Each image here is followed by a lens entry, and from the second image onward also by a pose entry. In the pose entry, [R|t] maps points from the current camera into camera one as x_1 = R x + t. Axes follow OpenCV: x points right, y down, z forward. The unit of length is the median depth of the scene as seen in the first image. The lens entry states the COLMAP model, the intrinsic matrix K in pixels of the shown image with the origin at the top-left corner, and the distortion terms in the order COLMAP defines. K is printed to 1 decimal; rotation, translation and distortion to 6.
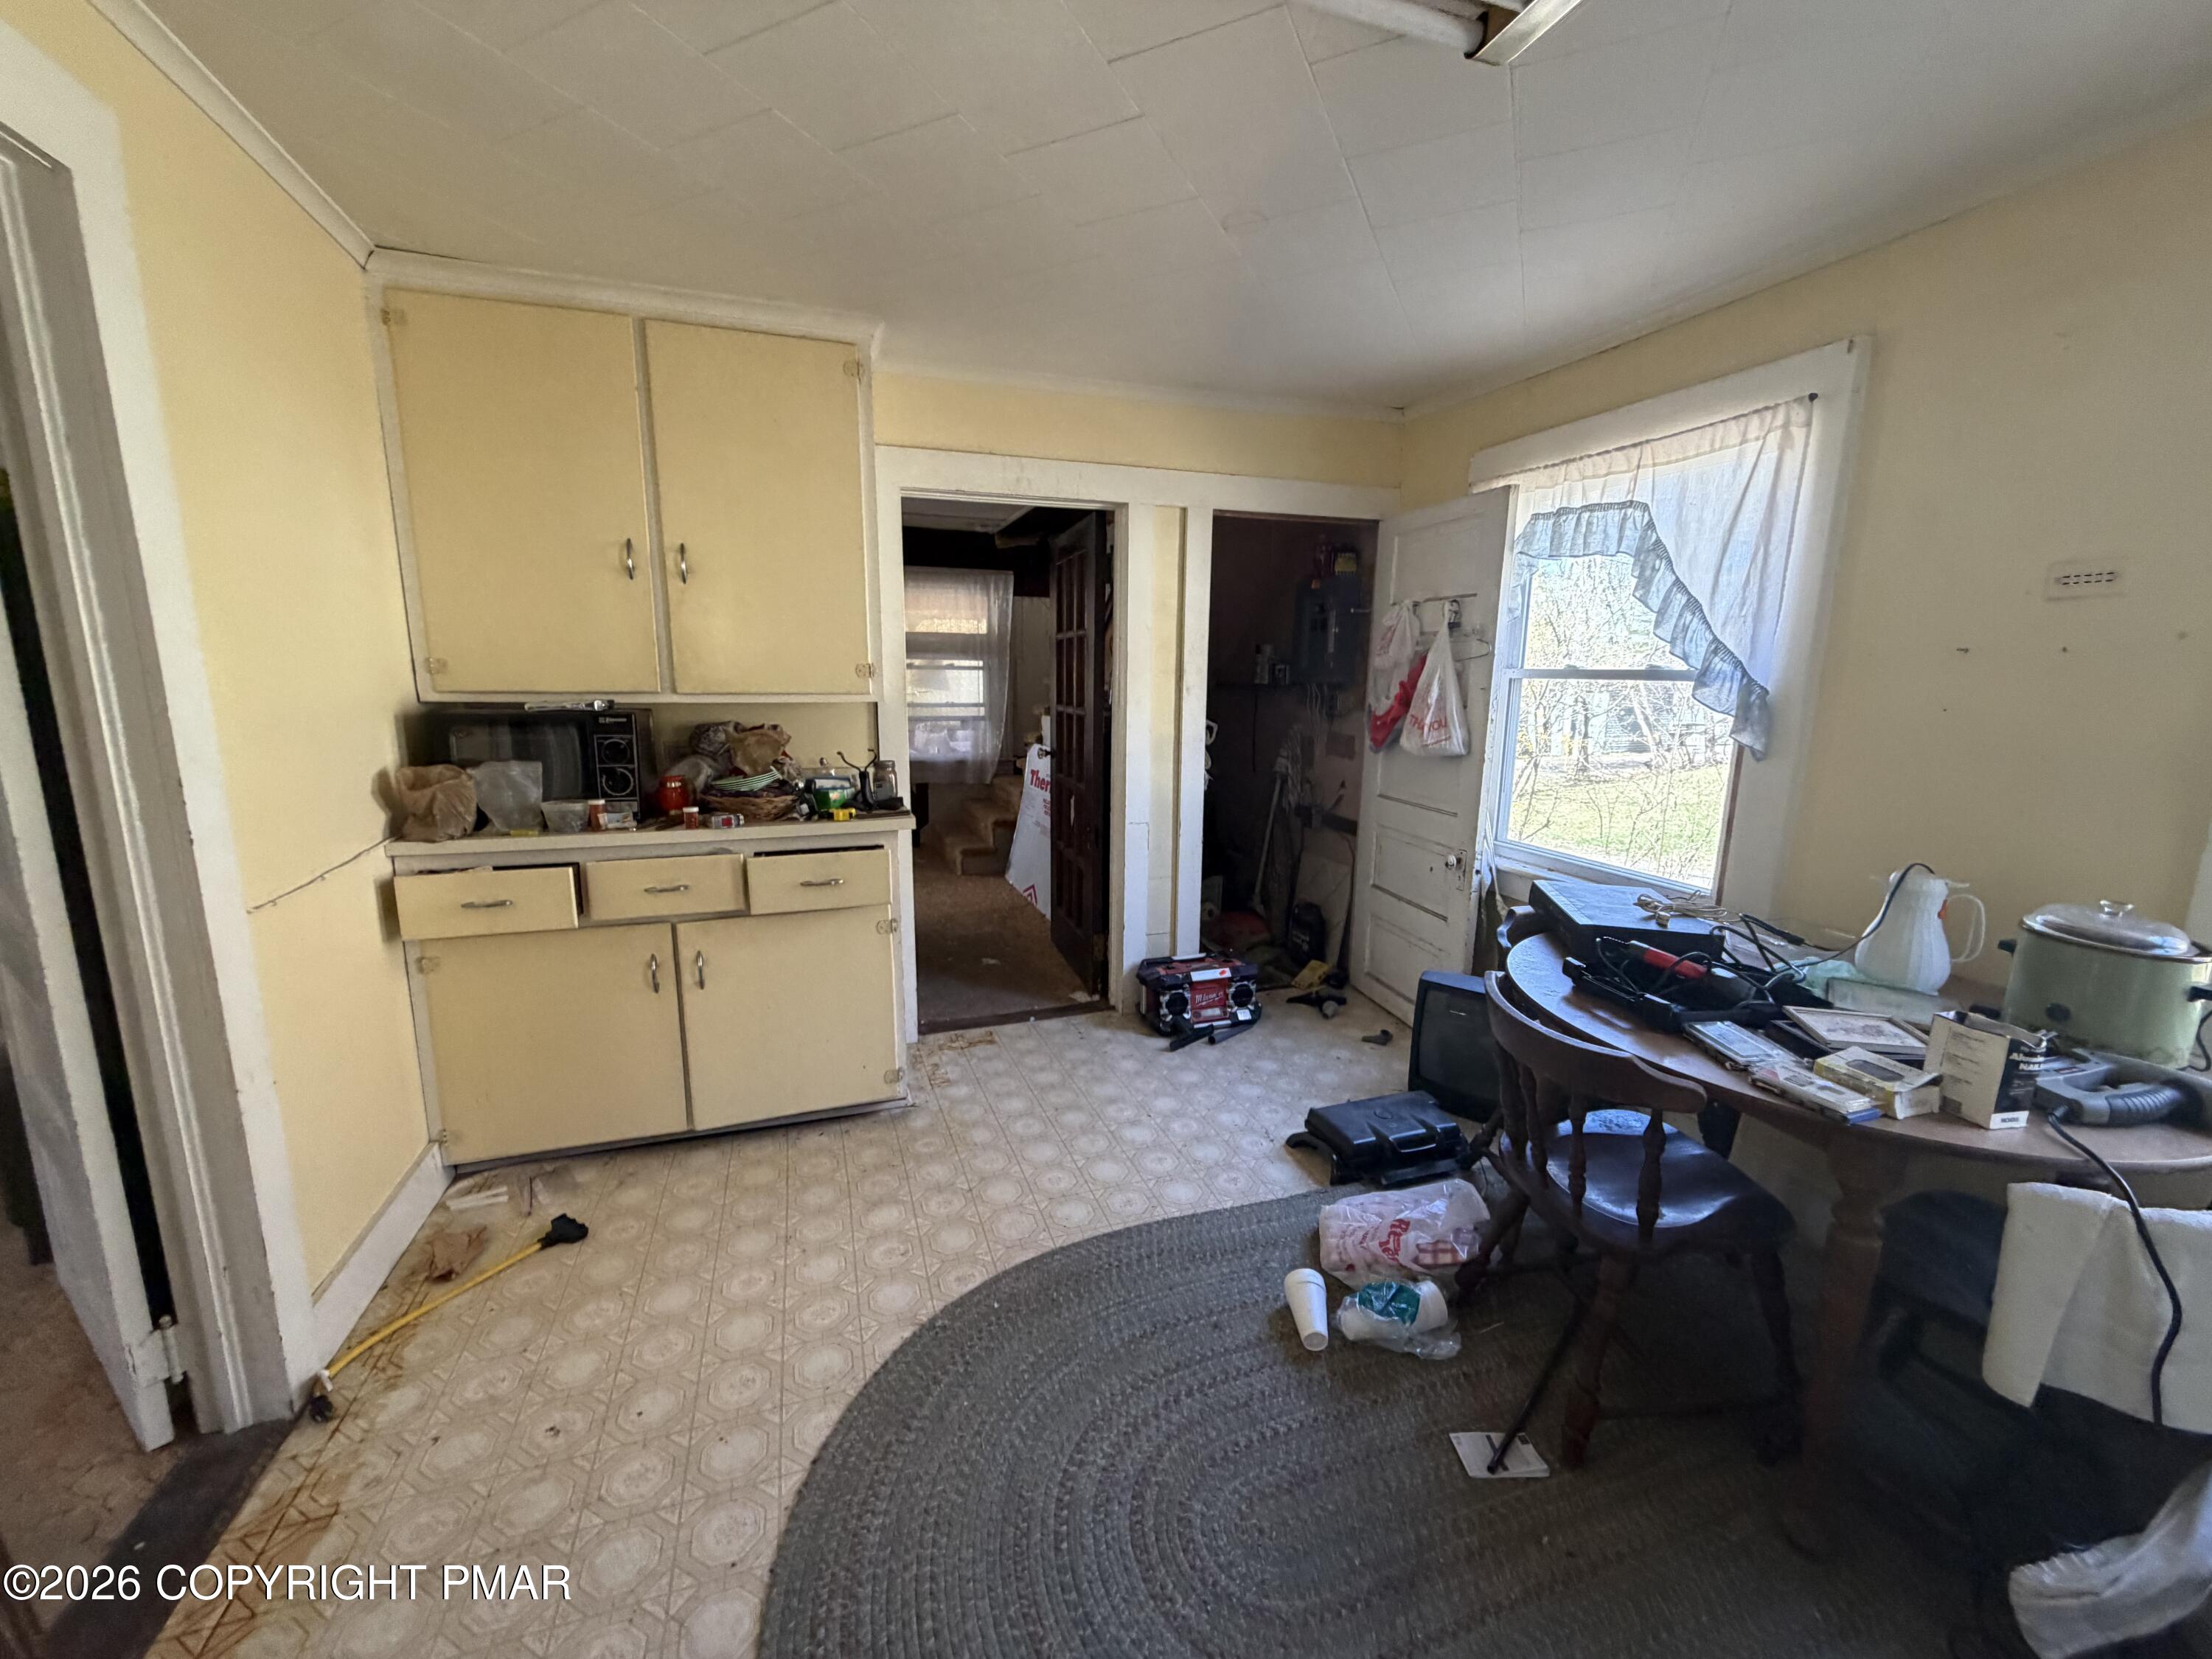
lens RADIAL K [[875.7, 0, 1105.0], [0, 875.7, 828.2], [0, 0, 1]] dist [-0.000020, 0.000417]
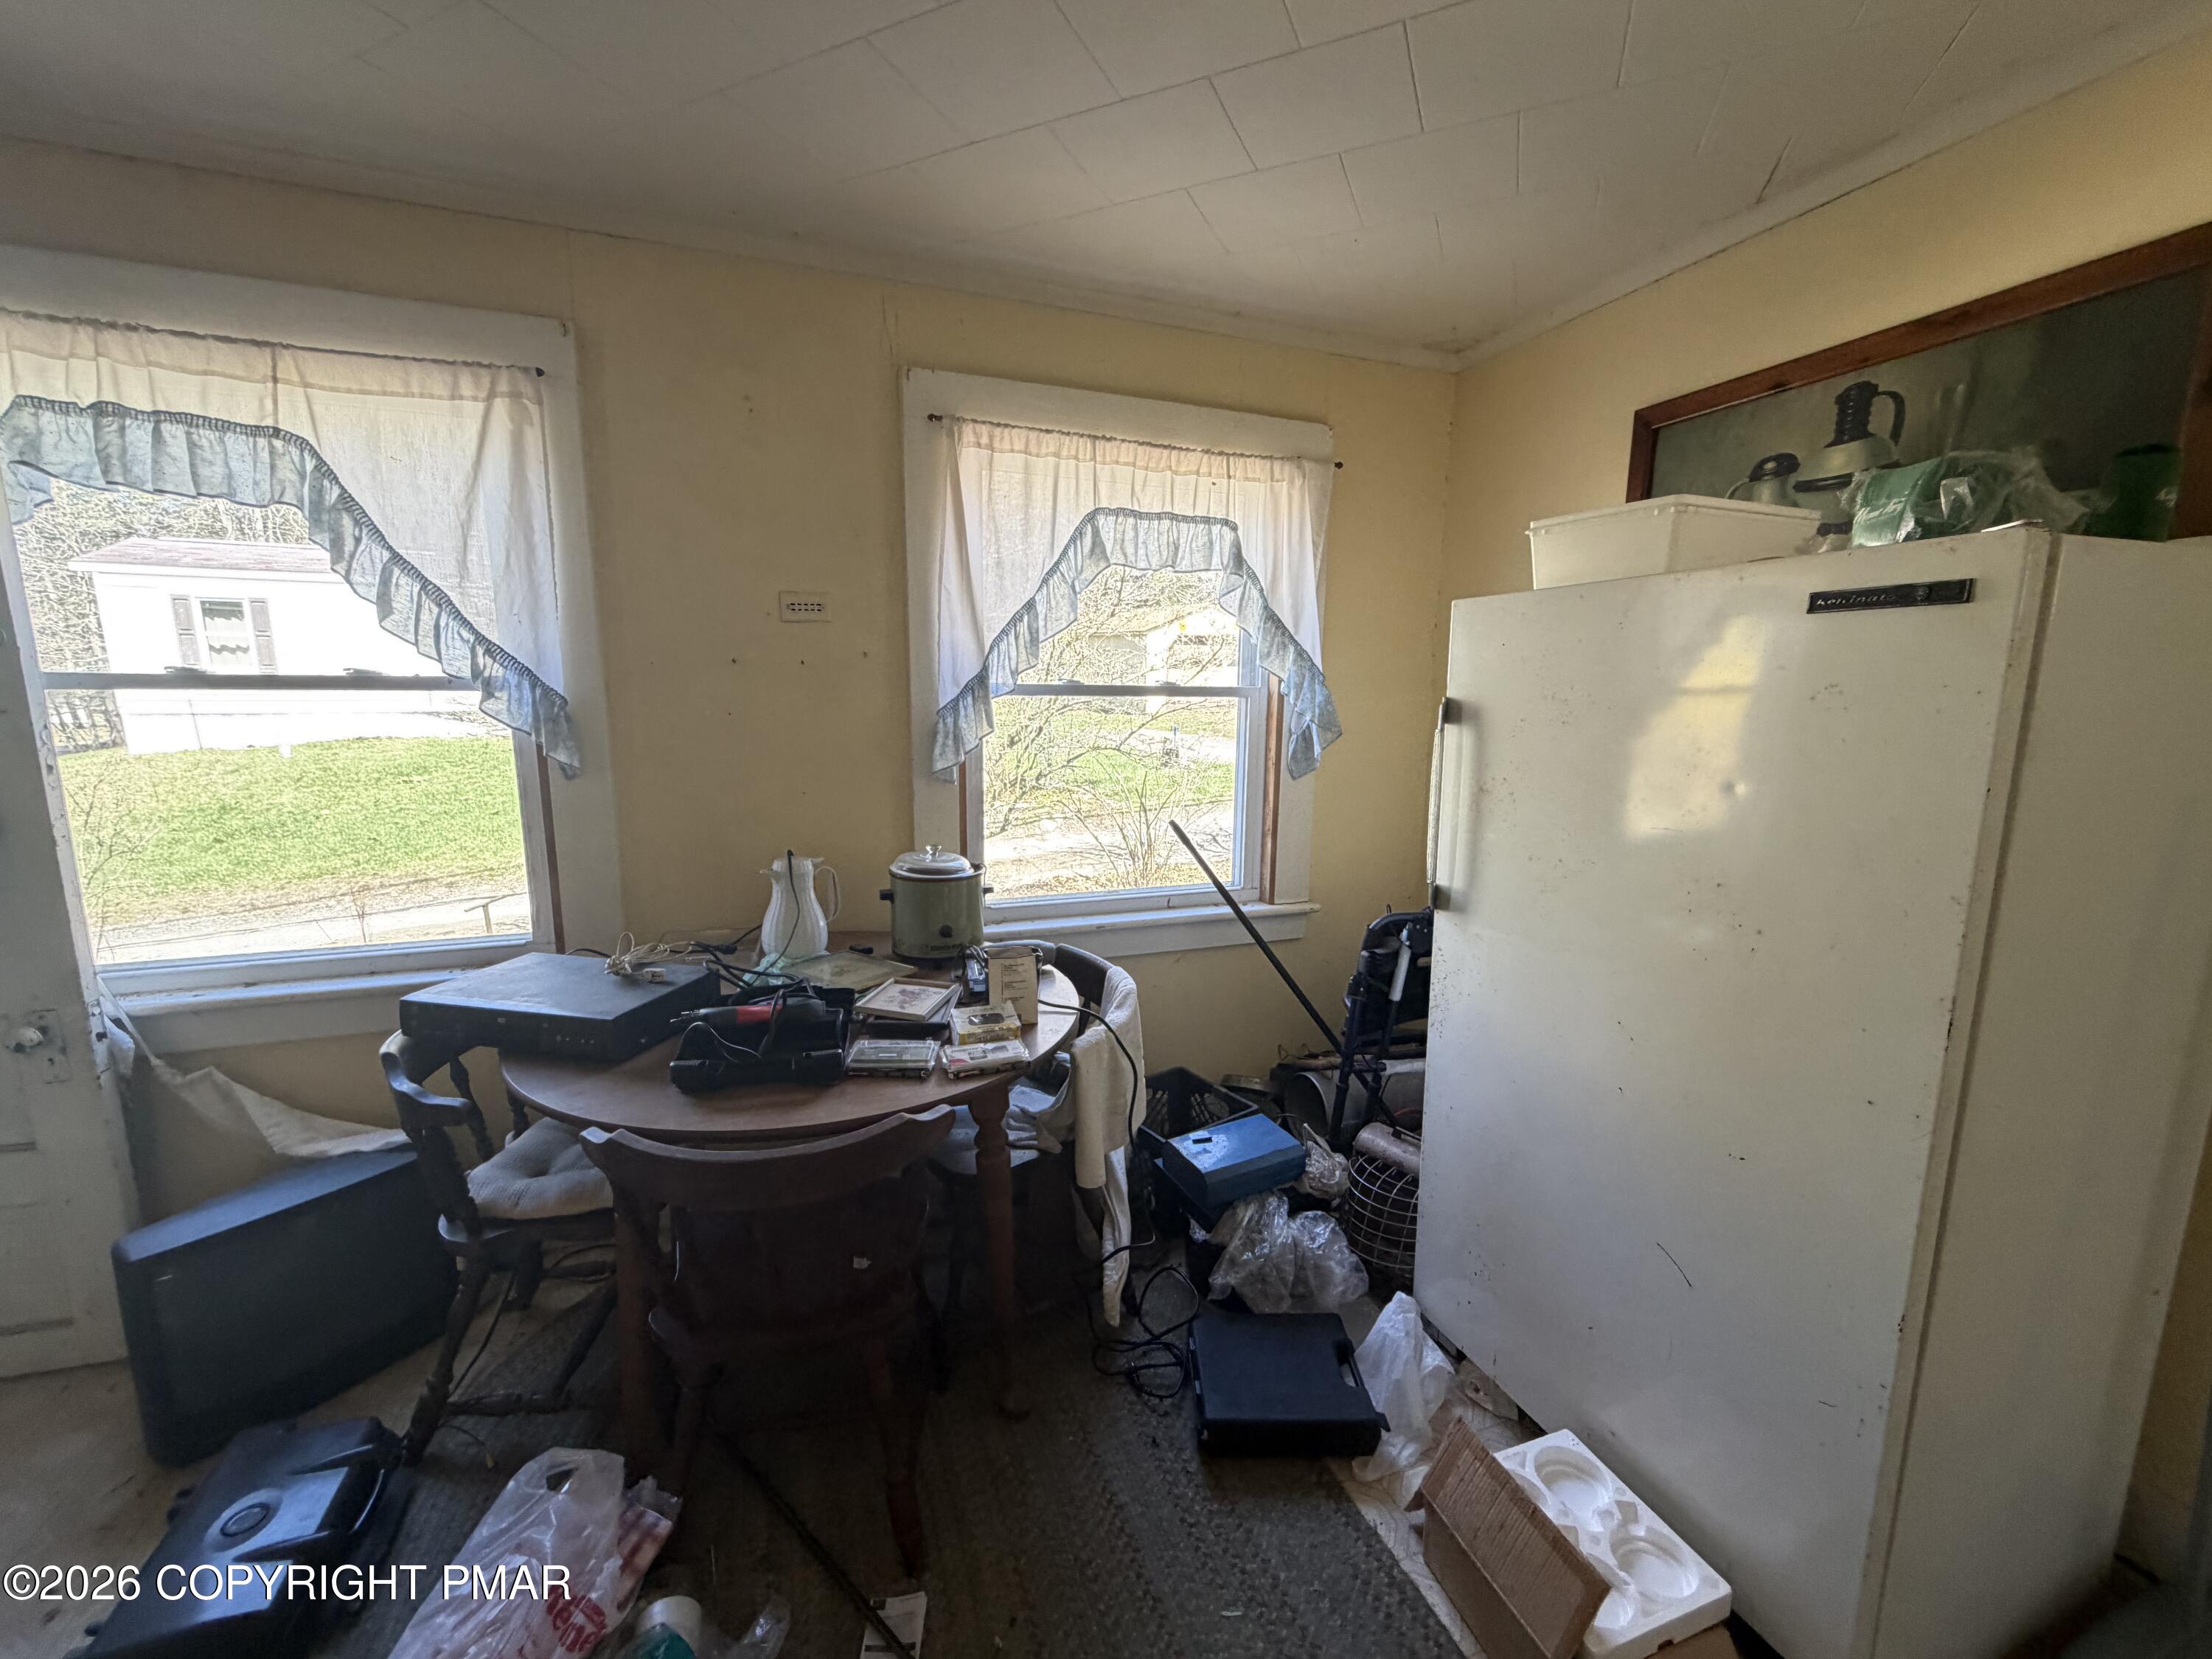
lens RADIAL K [[875.7, 0, 1106.1], [0, 875.7, 831.4], [0, 0, 1]] dist [-0.000020, 0.000417]
pose [[-0.014243, -0.186208, 0.982407, -0.160721], [0.169176, 0.967893, 0.185910, -0.105810], [-0.985483, 0.168848, 0.017716, 0.484847]]
